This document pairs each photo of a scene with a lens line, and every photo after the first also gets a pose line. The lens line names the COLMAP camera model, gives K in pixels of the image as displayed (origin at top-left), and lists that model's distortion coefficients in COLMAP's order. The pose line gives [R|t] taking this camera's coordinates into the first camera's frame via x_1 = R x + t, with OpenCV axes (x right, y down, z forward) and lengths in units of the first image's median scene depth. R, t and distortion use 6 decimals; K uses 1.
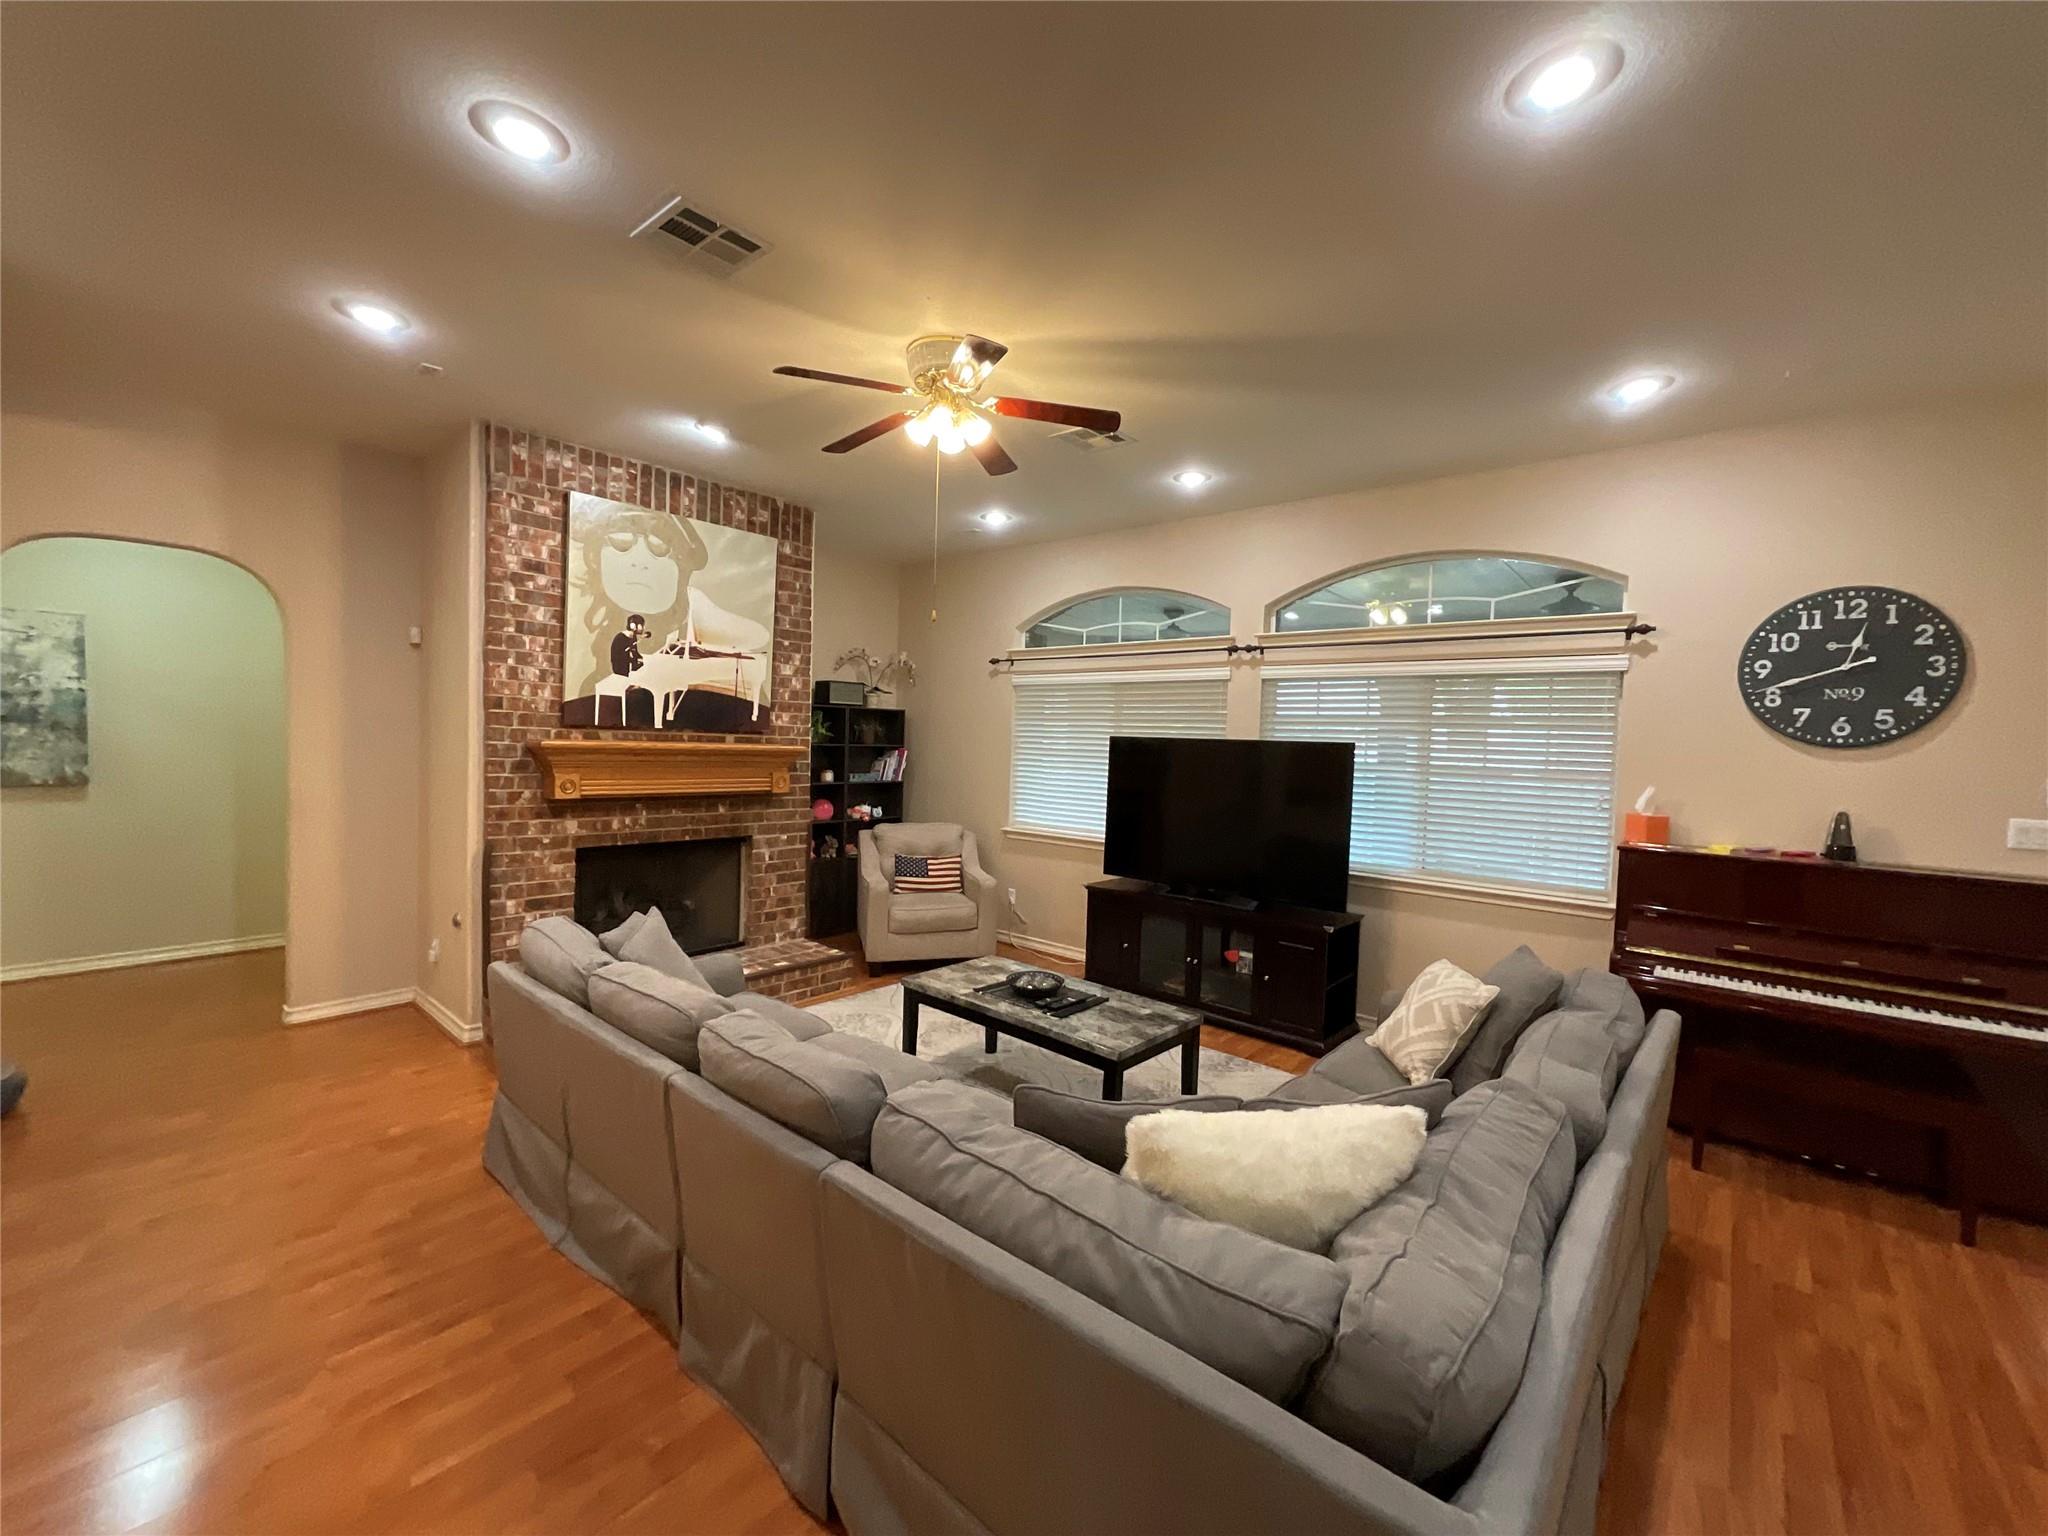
lens RADIAL K [[827.9, 0, 1017.9], [0, 827.9, 764.1], [0, 0, 1]] dist [-0.003411, 0.000200]
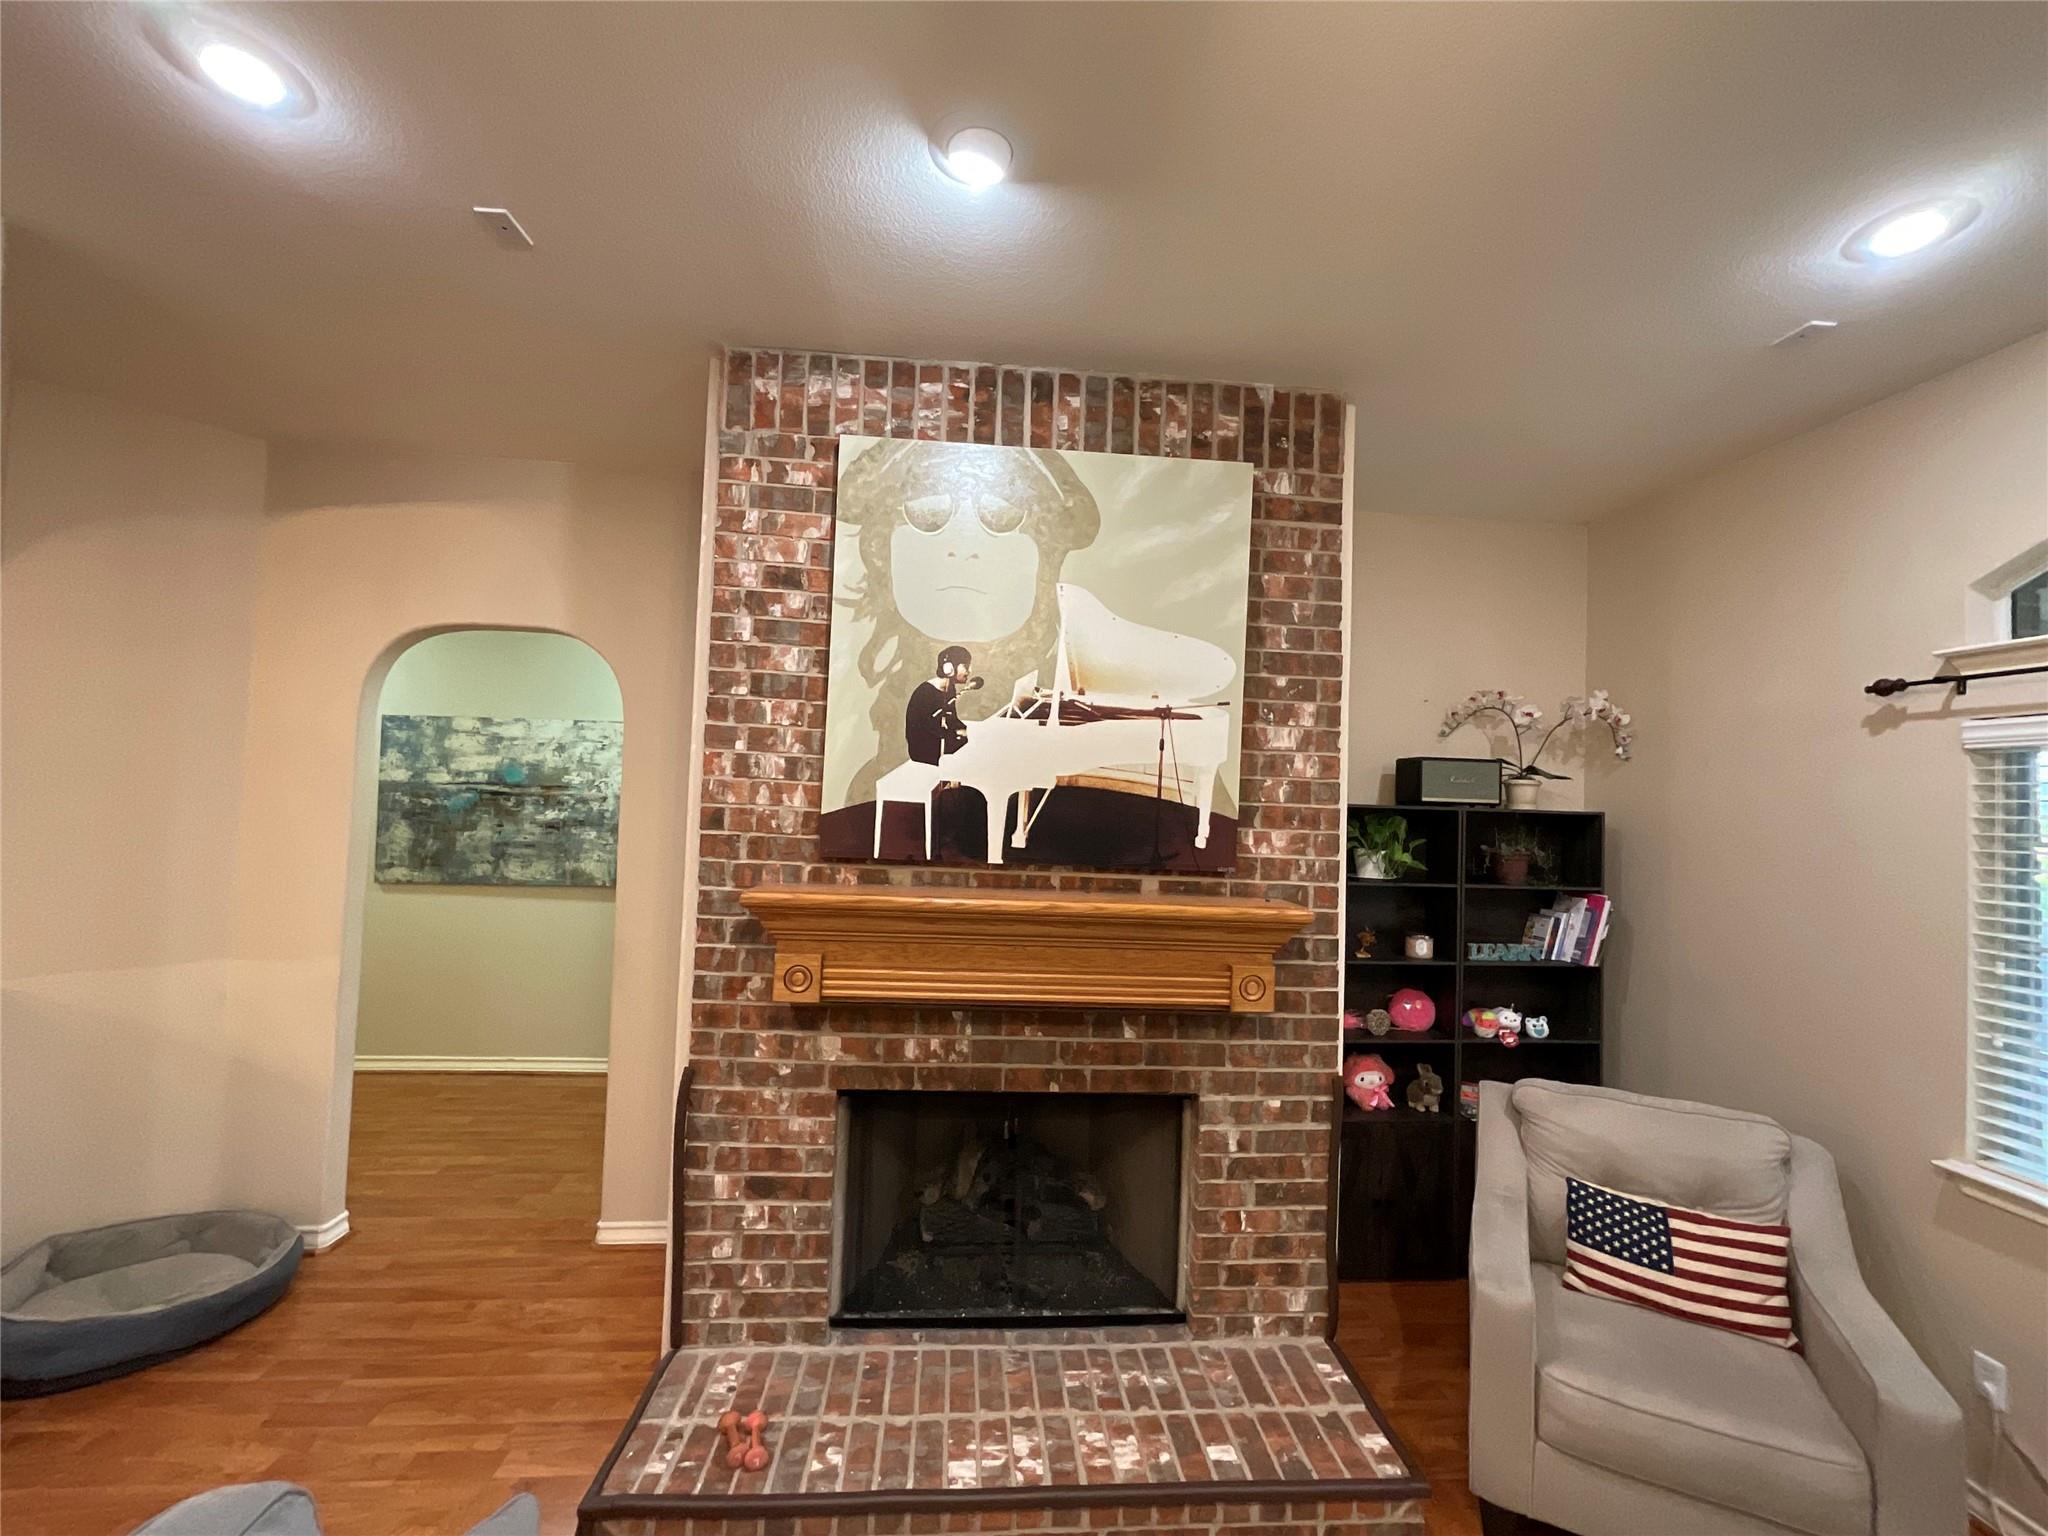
lens RADIAL K [[827.9, 0, 1026.5], [0, 827.9, 770.6], [0, 0, 1]] dist [-0.003411, 0.000200]
pose [[0.717616, -0.028013, -0.695876, -0.067357], [-0.036009, 0.996362, -0.077244, -0.063149], [0.695508, 0.080489, 0.713996, 0.658439]]
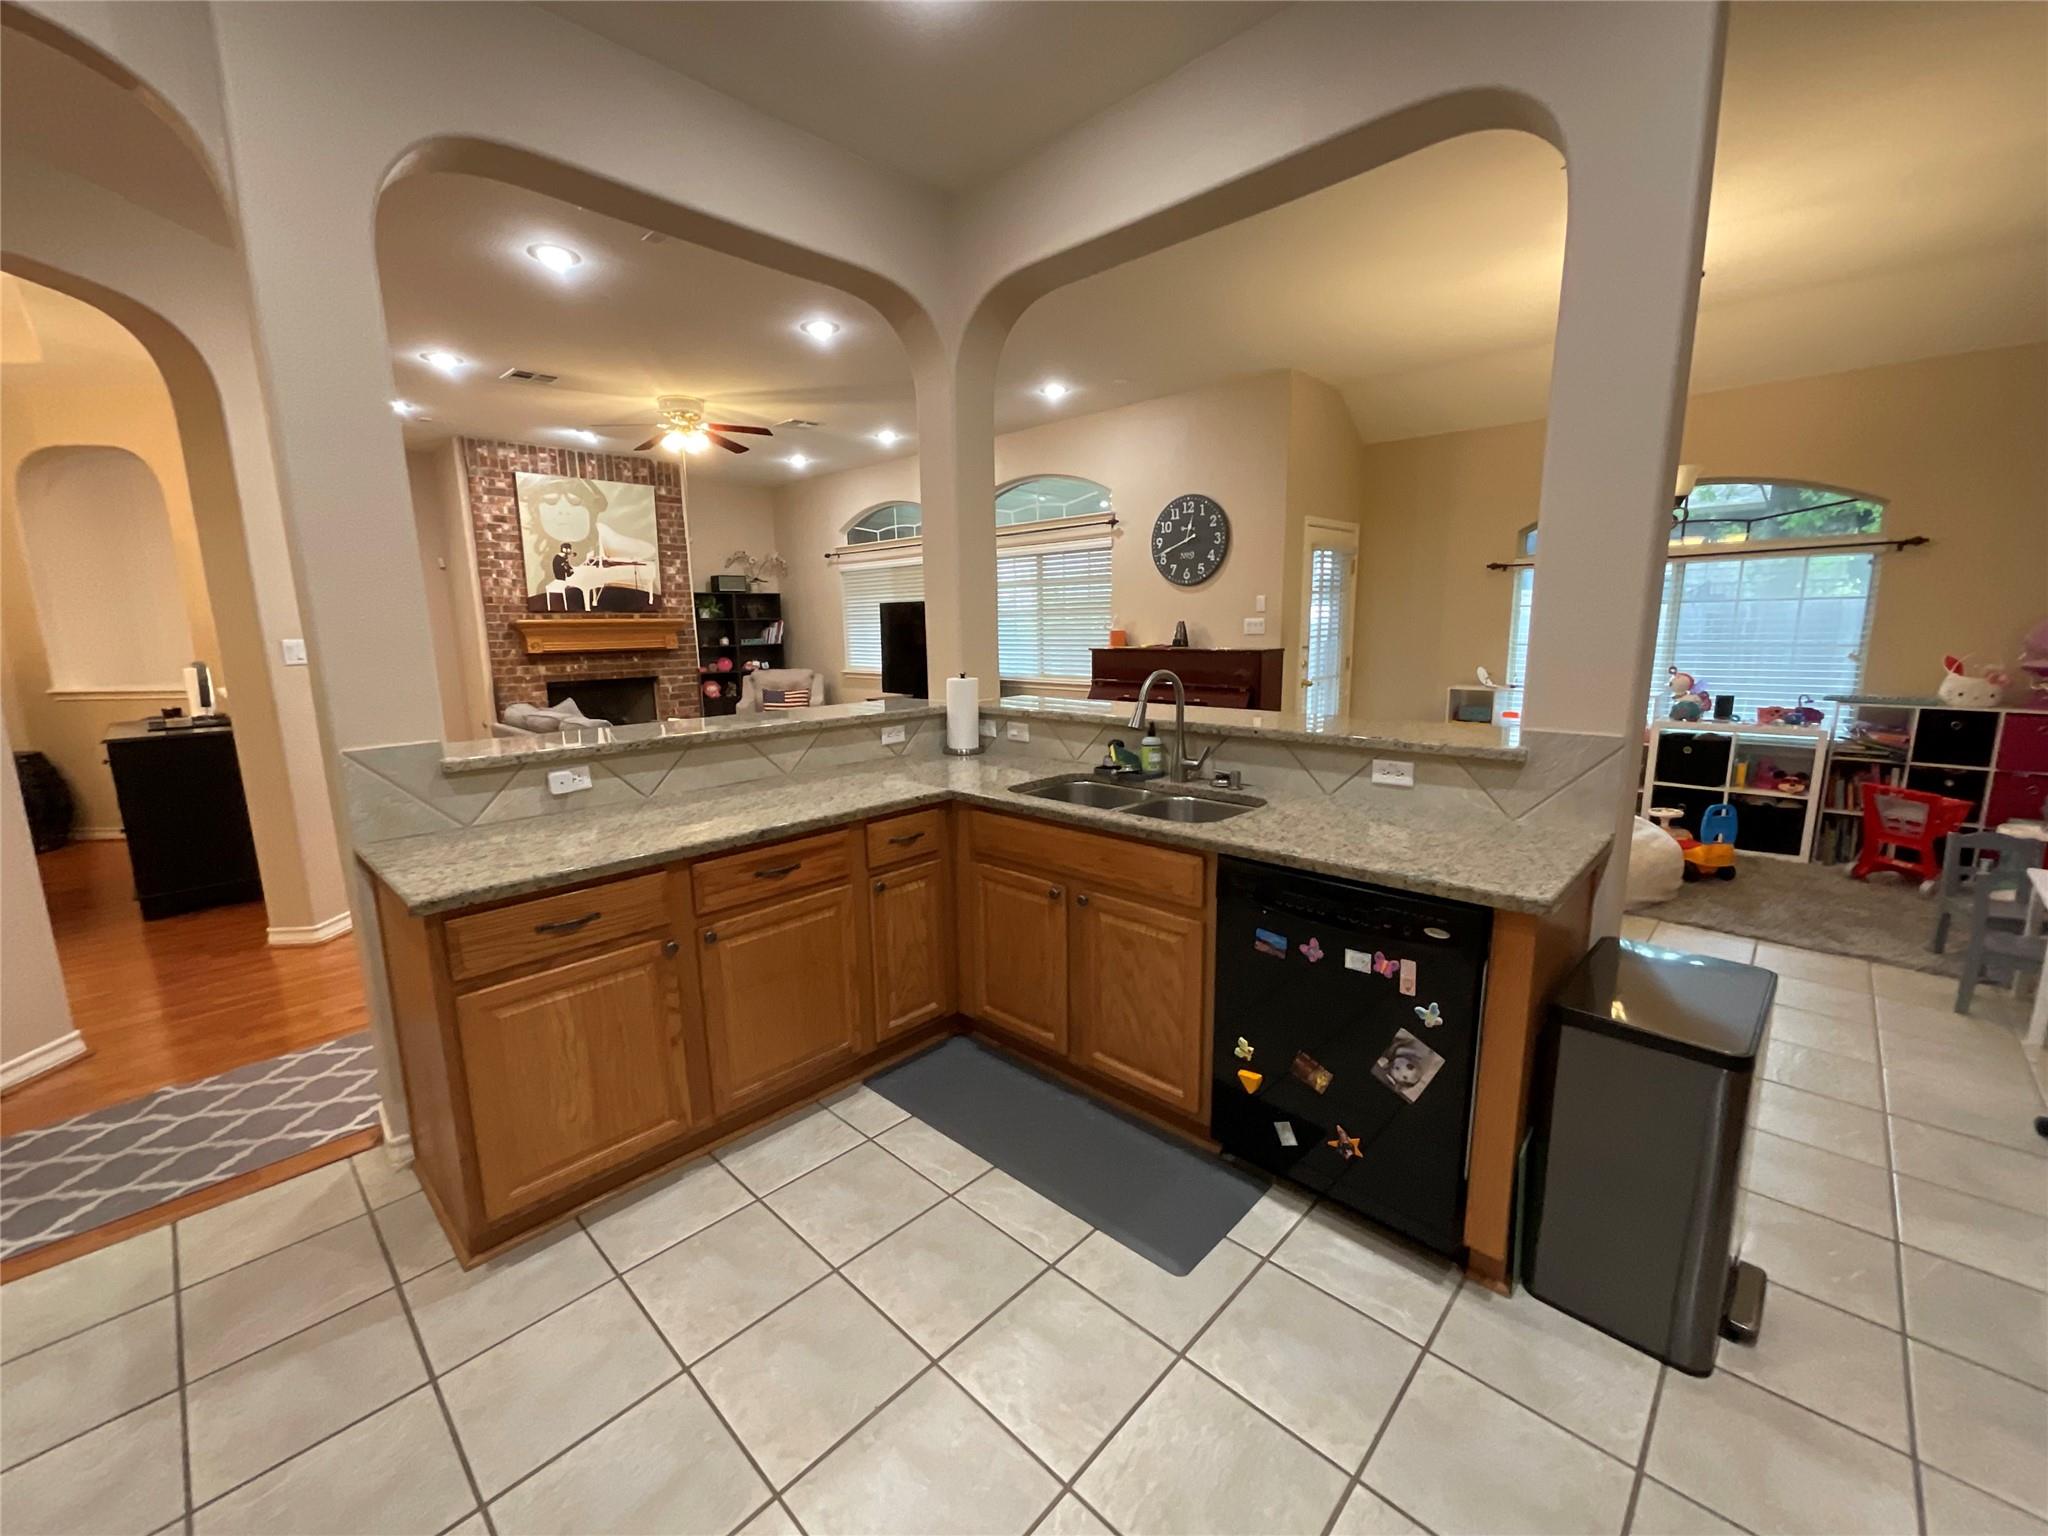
lens RADIAL K [[827.9, 0, 1012.3], [0, 827.9, 762.0], [0, 0, 1]] dist [-0.003411, 0.000200]
pose [[0.997007, -0.038434, -0.067080, 0.532738], [0.047283, 0.989613, 0.135758, 0.073814], [0.061166, -0.138523, 0.988469, -0.658229]]
